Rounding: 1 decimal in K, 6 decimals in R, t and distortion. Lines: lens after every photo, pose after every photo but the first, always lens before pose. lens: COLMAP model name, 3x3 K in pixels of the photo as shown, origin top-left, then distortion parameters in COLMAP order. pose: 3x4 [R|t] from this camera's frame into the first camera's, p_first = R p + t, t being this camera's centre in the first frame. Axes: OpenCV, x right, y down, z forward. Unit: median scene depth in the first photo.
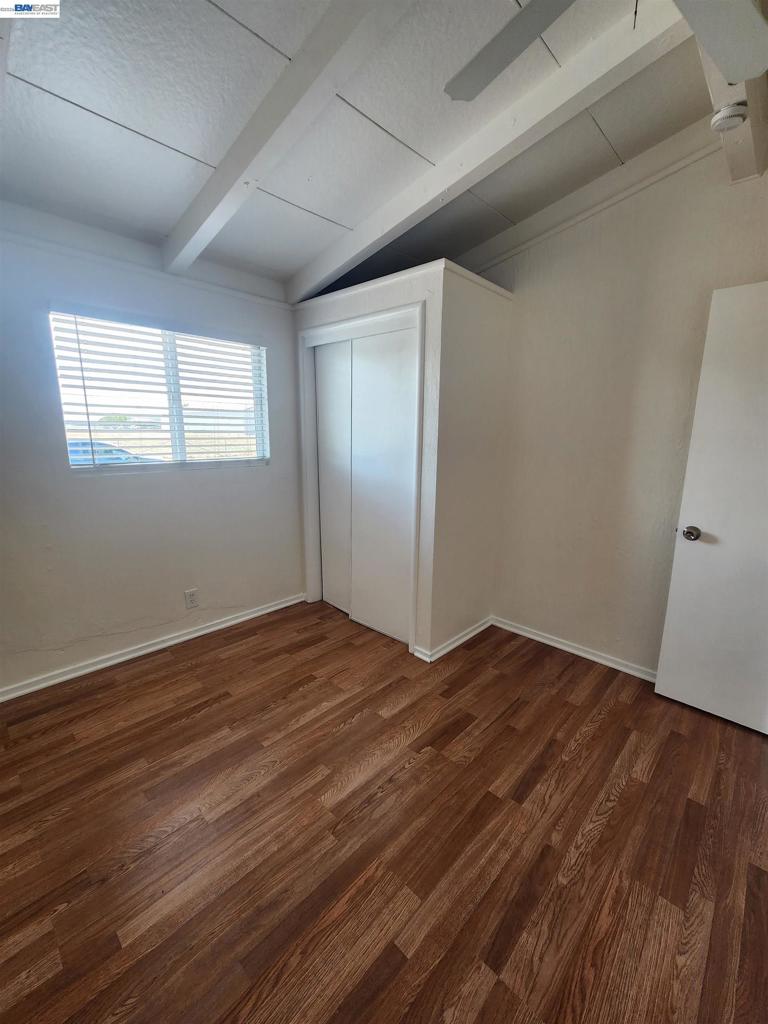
lens RADIAL K [[422.8, 0, 391.8], [0, 422.8, 516.0], [0, 0, 1]] dist [-0.001965, 0.002843]
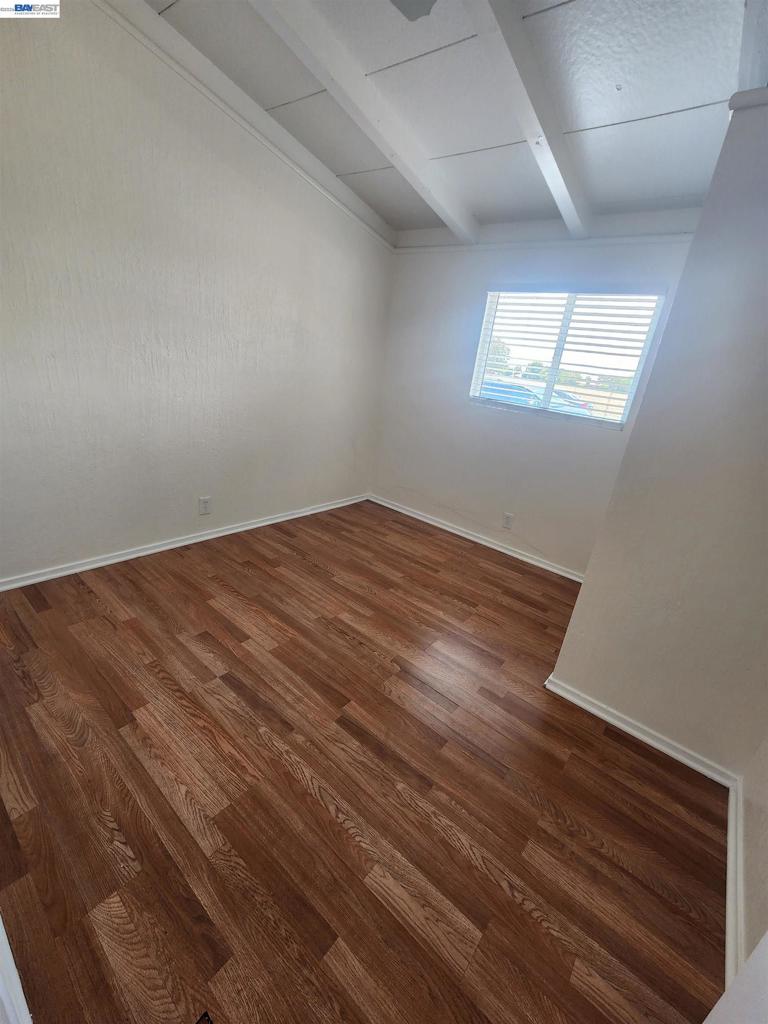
lens RADIAL K [[422.8, 0, 391.8], [0, 422.8, 516.0], [0, 0, 1]] dist [-0.001965, 0.002843]
pose [[0.072692, 0.340405, -0.937465, 1.076041], [-0.321977, 0.897633, 0.300975, -0.129370], [0.943953, 0.279964, 0.174853, 0.772035]]
